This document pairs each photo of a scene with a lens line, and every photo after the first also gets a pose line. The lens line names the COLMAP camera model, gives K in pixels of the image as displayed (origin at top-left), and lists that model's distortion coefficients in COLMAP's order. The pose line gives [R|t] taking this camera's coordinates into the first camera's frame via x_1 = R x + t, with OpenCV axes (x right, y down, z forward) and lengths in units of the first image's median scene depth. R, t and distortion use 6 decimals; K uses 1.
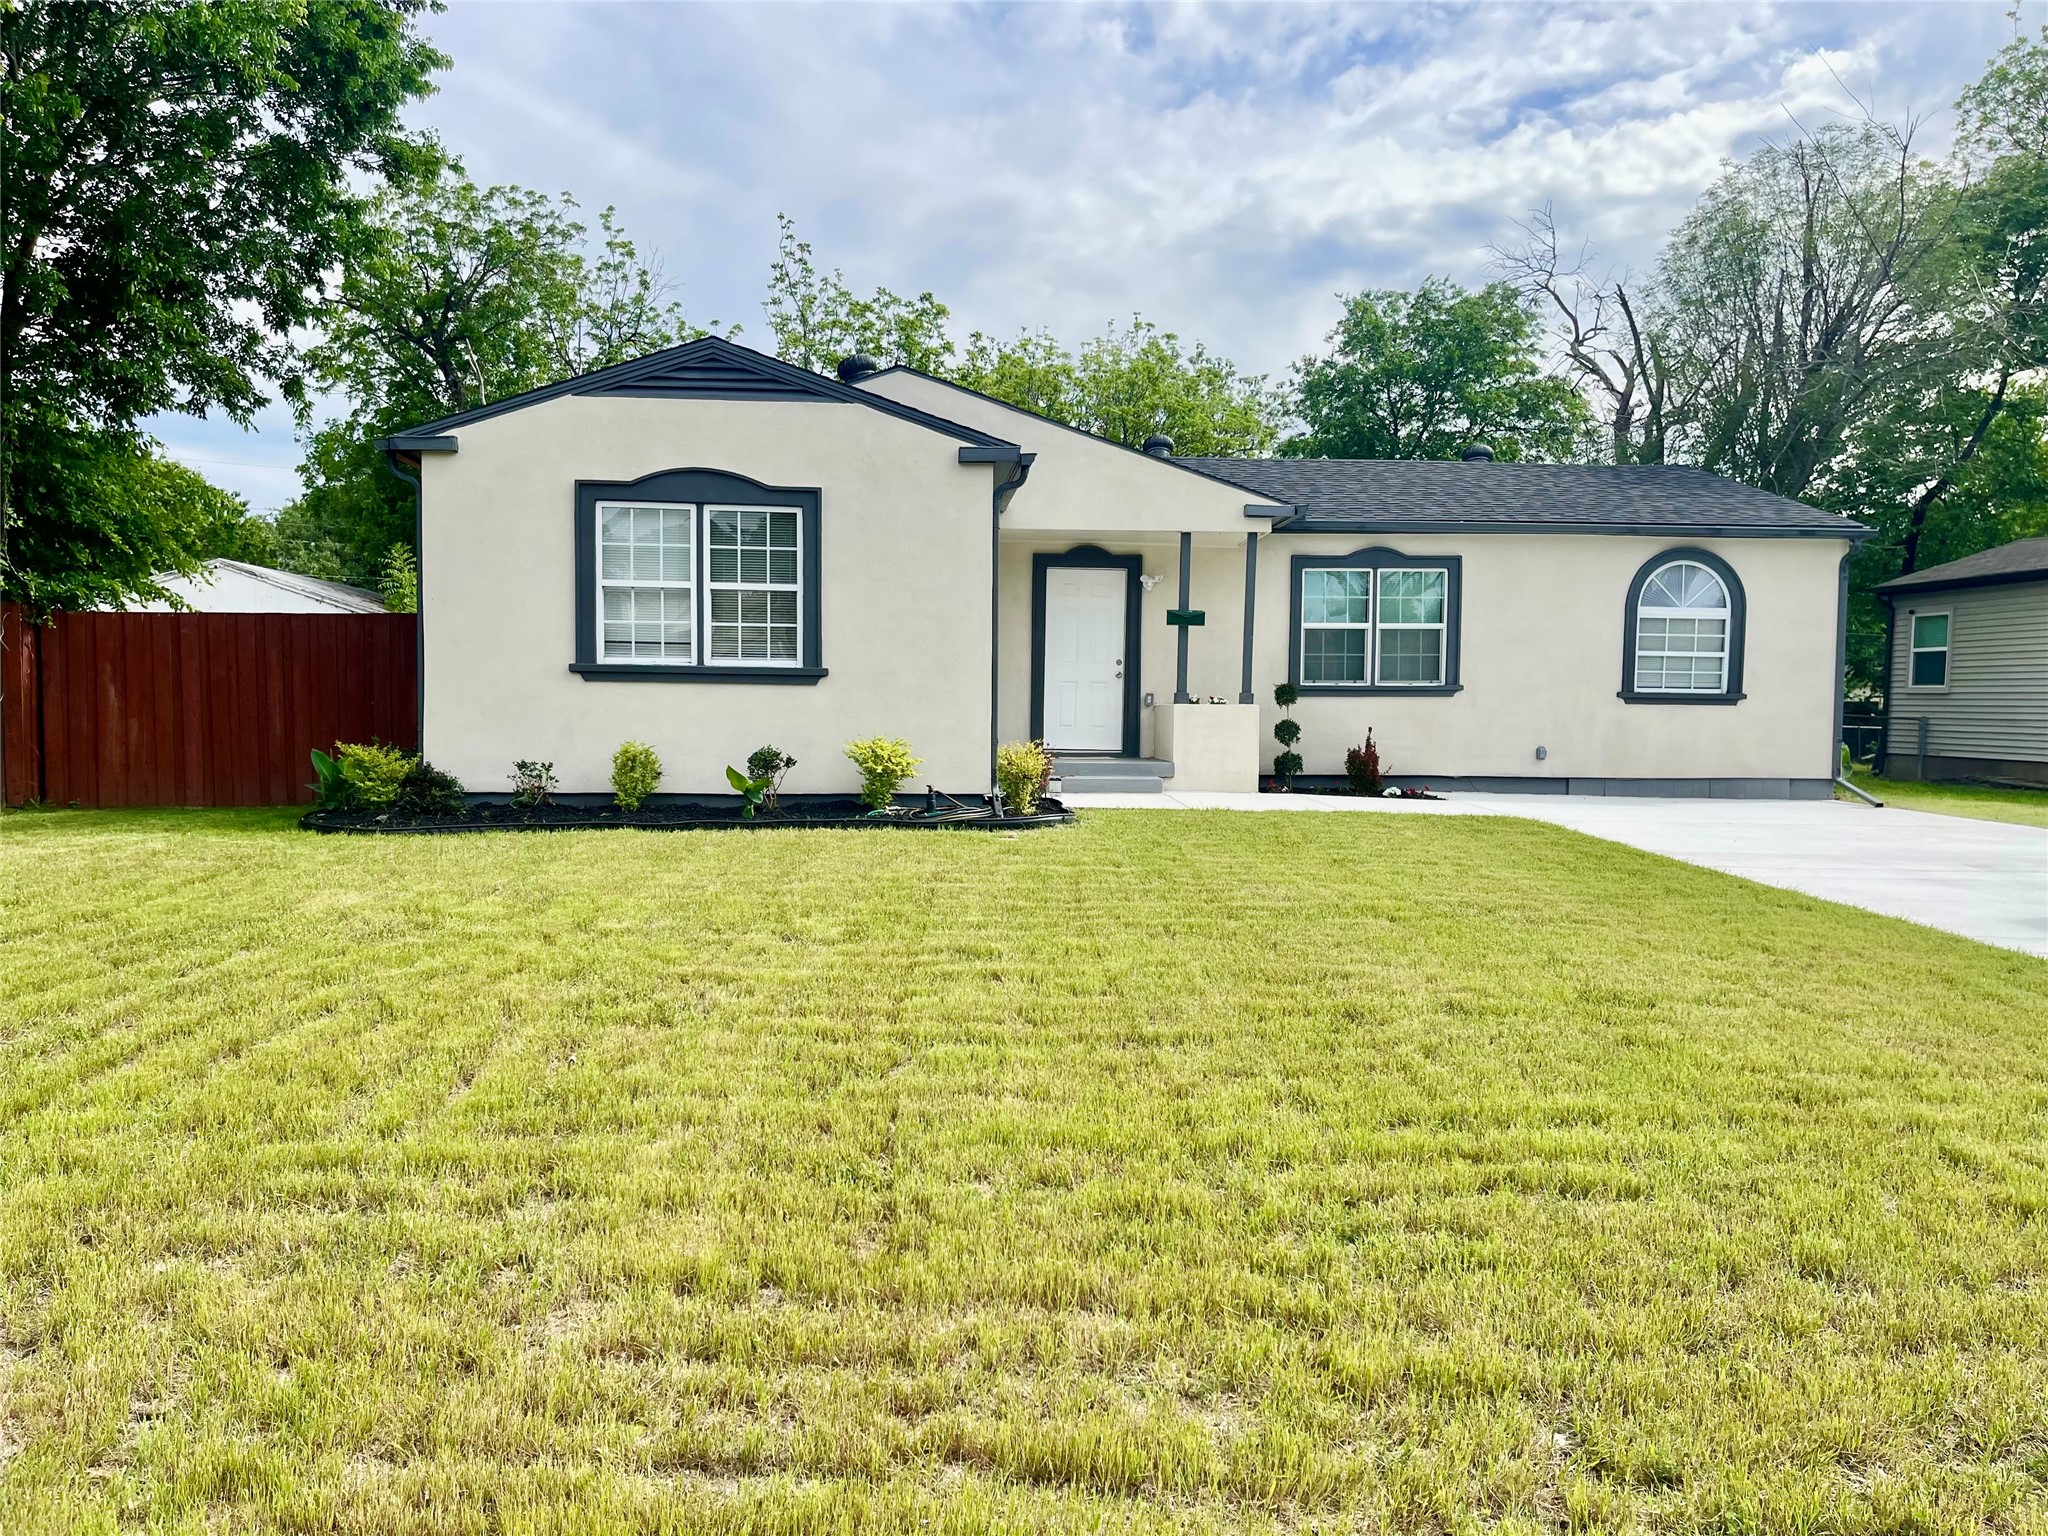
lens RADIAL K [[1539.9, 0, 1017.7], [0, 1539.9, 766.8], [0, 0, 1]] dist [0.070164, -0.085334]
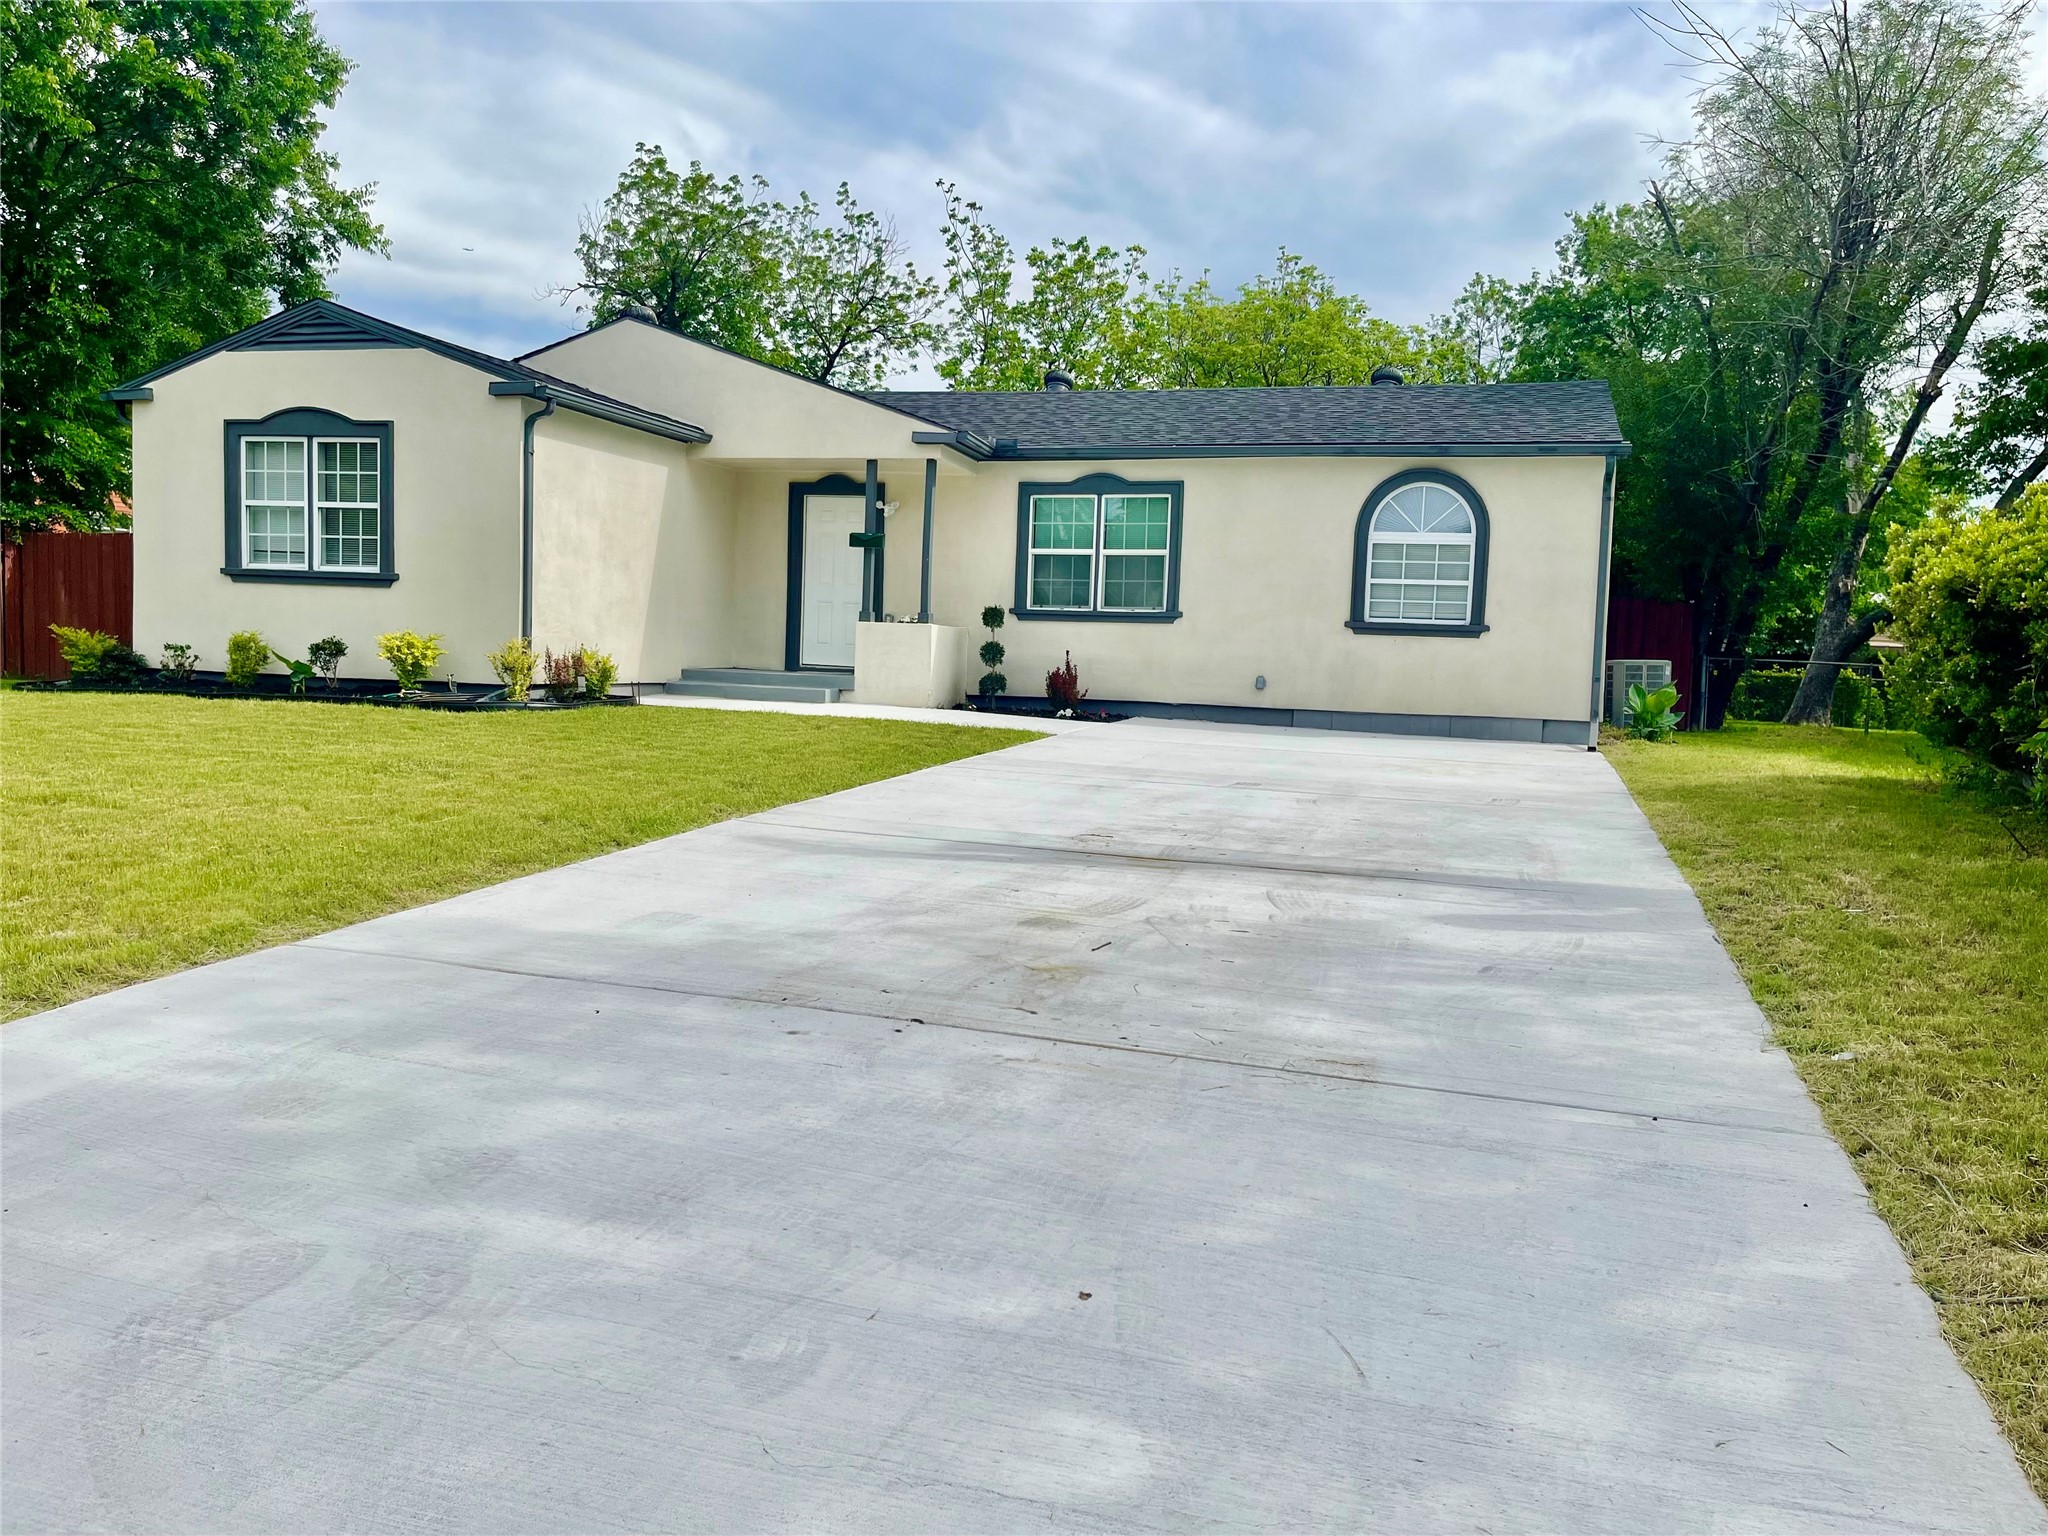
lens RADIAL K [[1539.9, 0, 1034.1], [0, 1539.9, 773.3], [0, 0, 1]] dist [0.070164, -0.085334]
pose [[0.932915, 0.051433, -0.356404, 0.571849], [-0.041155, 0.998491, 0.036369, 0.019091], [0.357737, -0.019261, 0.933624, 0.042126]]
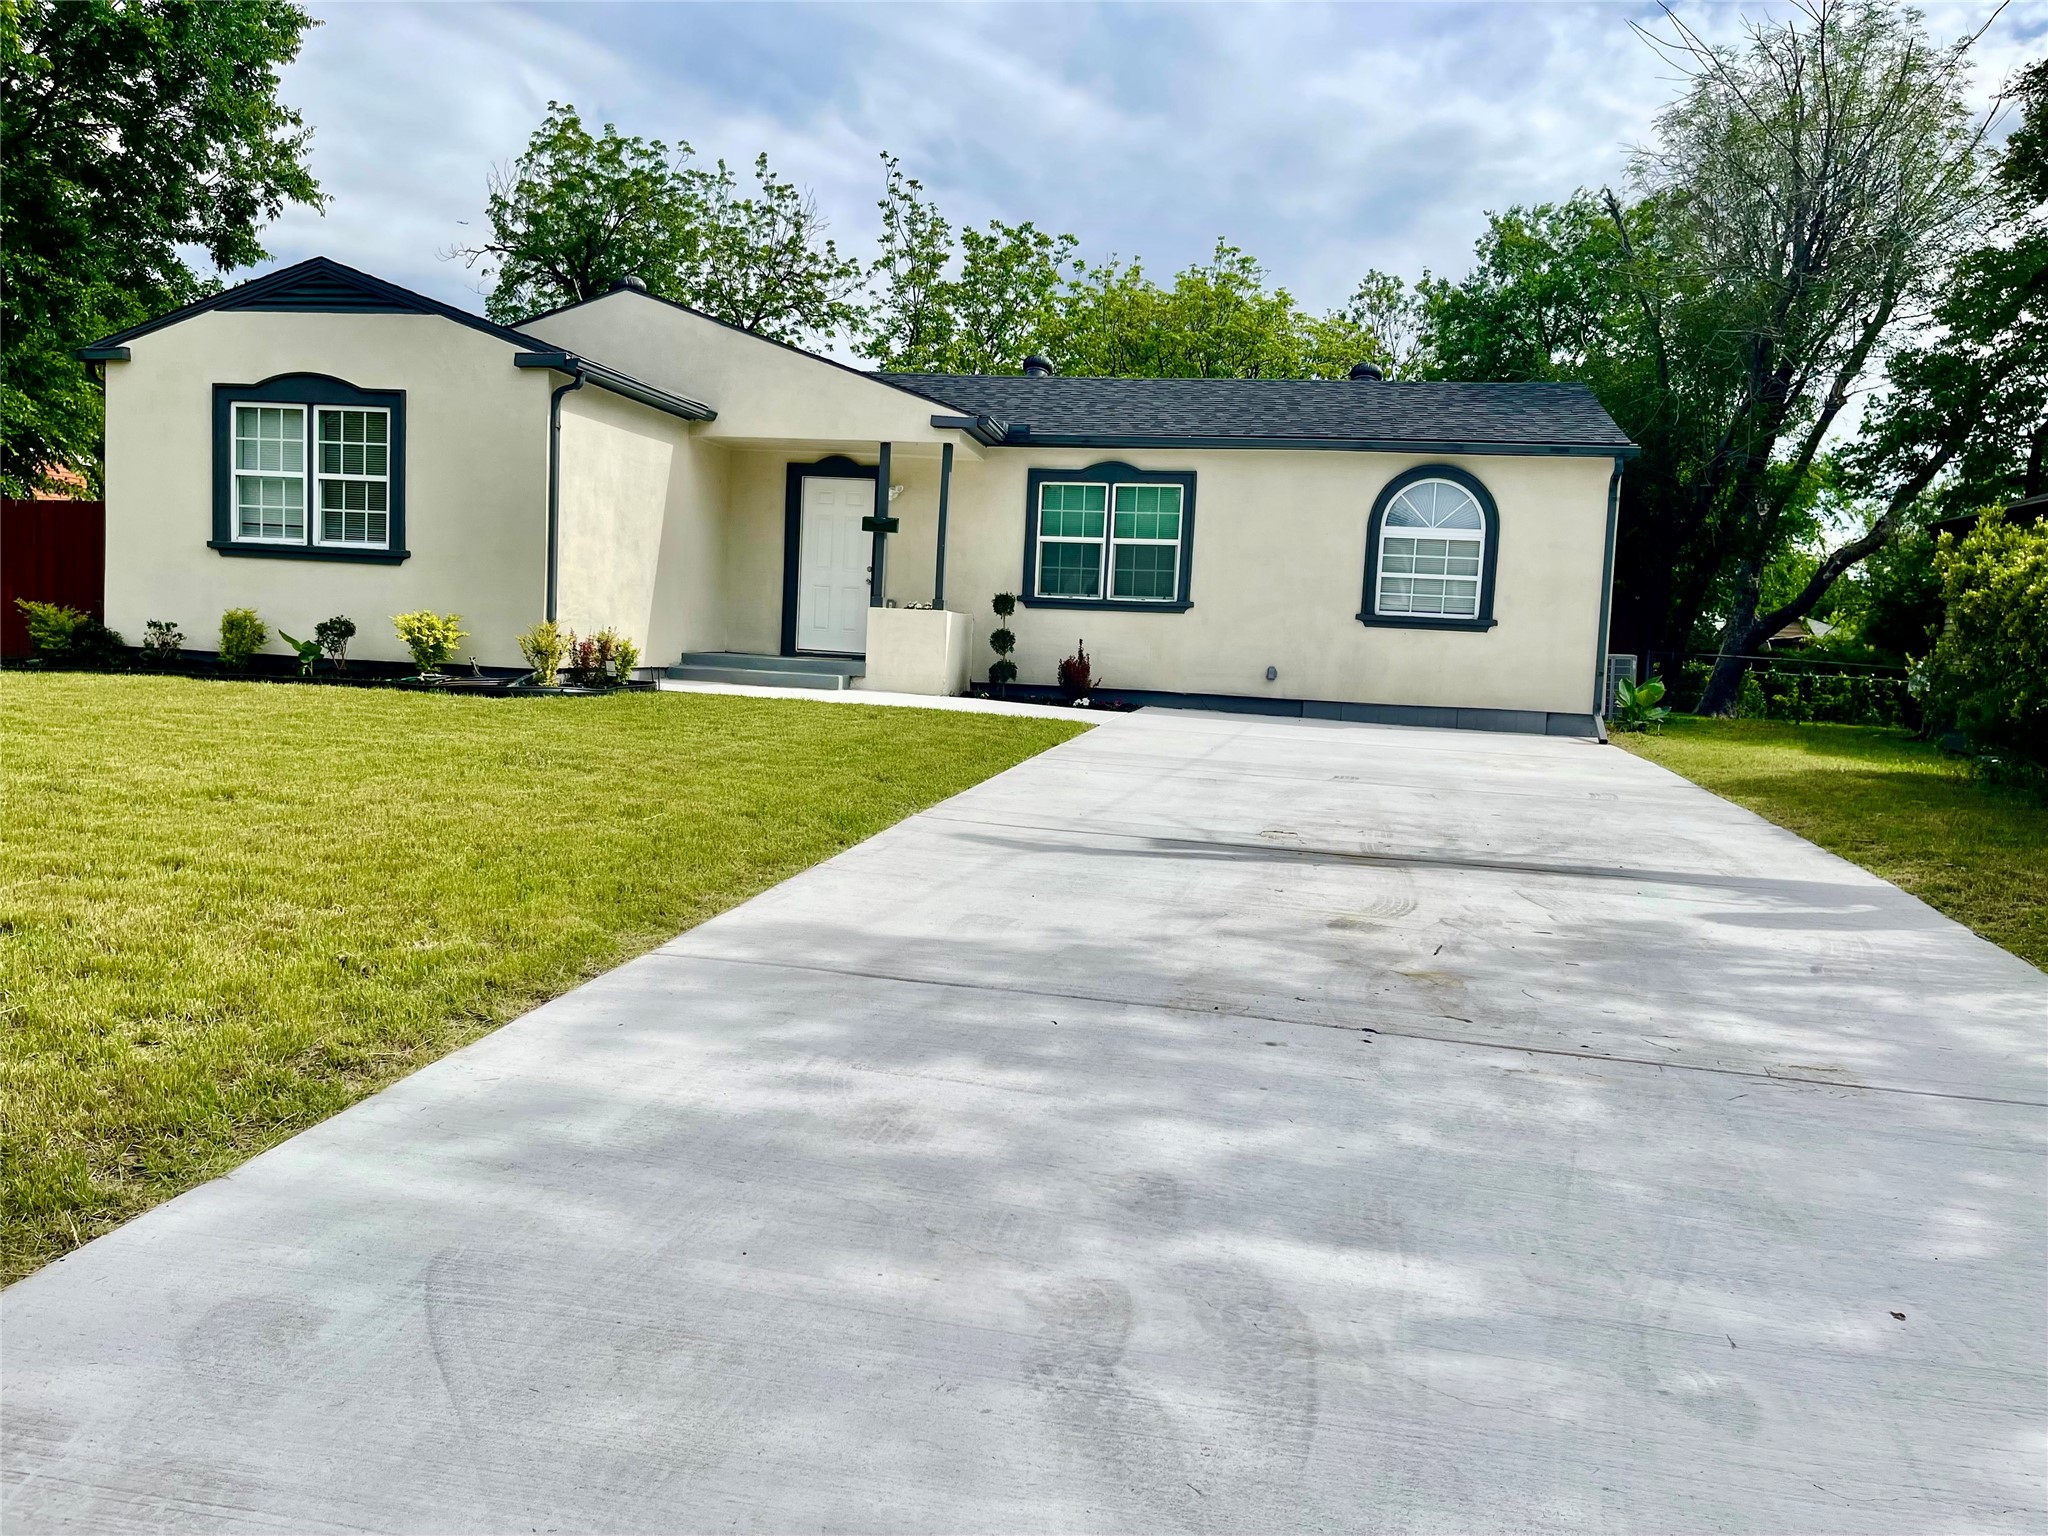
lens RADIAL K [[1539.9, 0, 1036.8], [0, 1539.9, 774.8], [0, 0, 1]] dist [0.070164, -0.085334]
pose [[0.963992, 0.059231, -0.259252, 0.466759], [-0.049255, 0.997780, 0.044814, 0.019407], [0.261331, -0.030431, 0.964769, 0.011206]]
